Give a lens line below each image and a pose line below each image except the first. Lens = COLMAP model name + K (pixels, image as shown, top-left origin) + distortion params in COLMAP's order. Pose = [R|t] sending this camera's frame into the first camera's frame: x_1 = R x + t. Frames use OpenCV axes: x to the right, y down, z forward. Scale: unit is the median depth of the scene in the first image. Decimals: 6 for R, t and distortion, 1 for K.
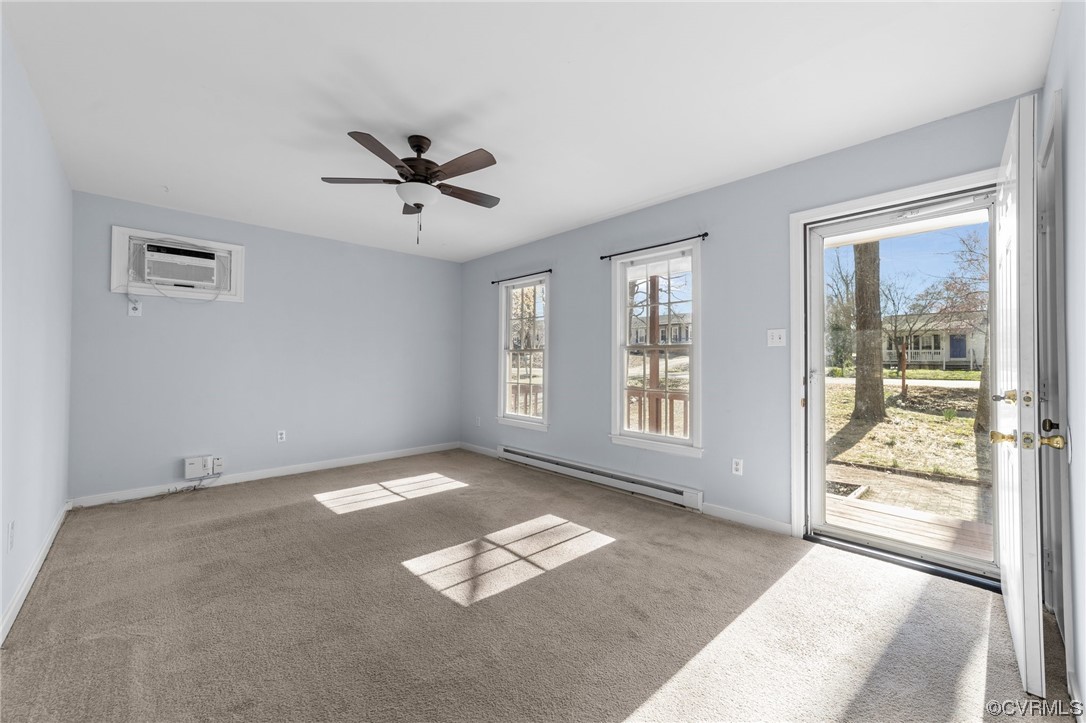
lens RADIAL K [[424.7, 0, 541.3], [0, 424.7, 354.0], [0, 0, 1]] dist [-0.001904, -0.000061]
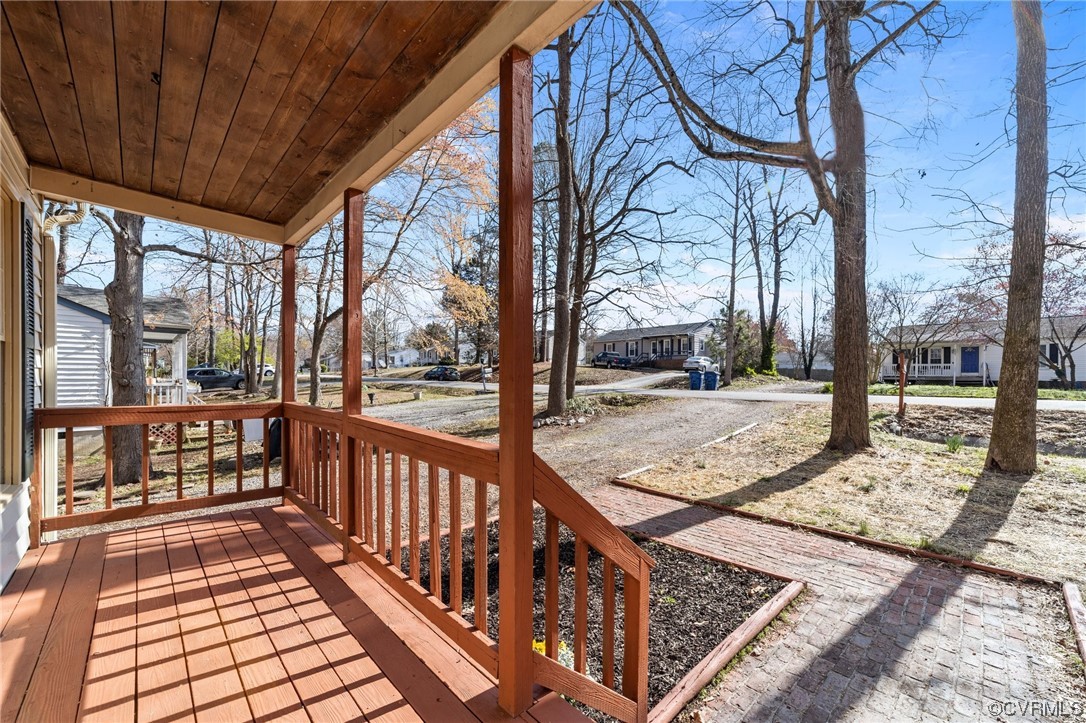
lens RADIAL K [[438.1, 0, 547.8], [0, 438.1, 379.8], [0, 0, 1]] dist [-0.000090, 0.000247]
pose [[0.999957, 0.000401, 0.009291, 0.202377], [-0.000615, 0.999734, 0.023074, 0.010376], [-0.009279, -0.023078, 0.999691, 0.199775]]
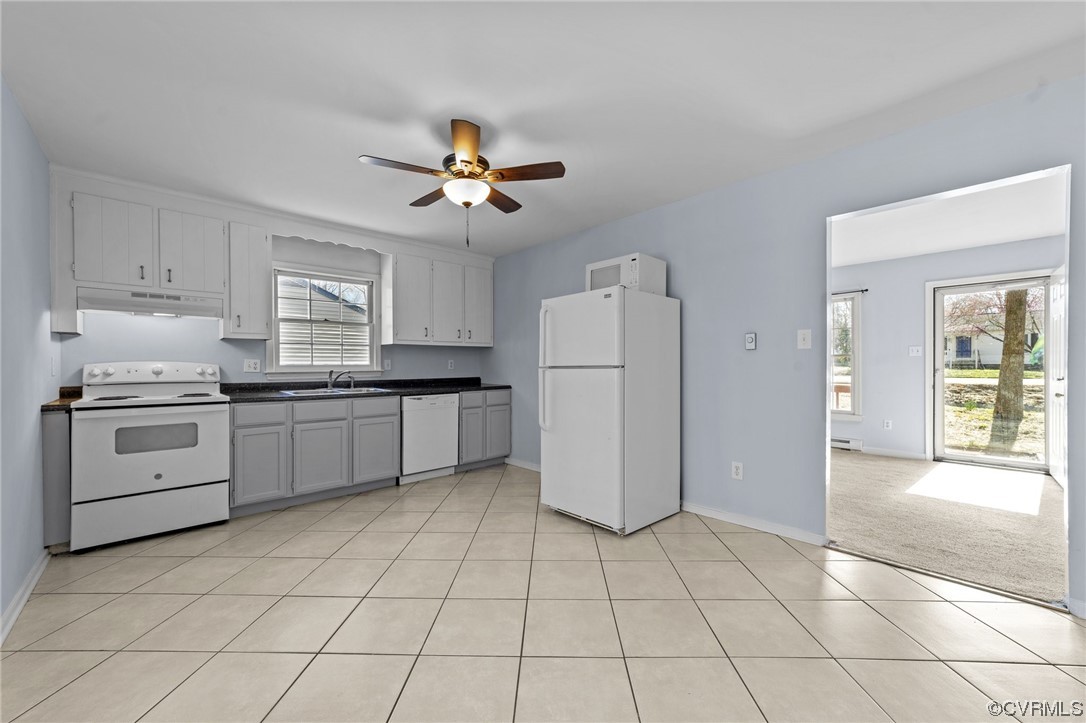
lens RADIAL K [[417.7, 0, 544.8], [0, 417.7, 366.3], [0, 0, 1]] dist [-0.000122, 0.000421]
pose [[0.999966, -0.008220, 0.000784, -0.230140], [0.008199, 0.999691, 0.023466, -0.006443], [-0.000976, -0.023459, 0.999724, -0.172967]]
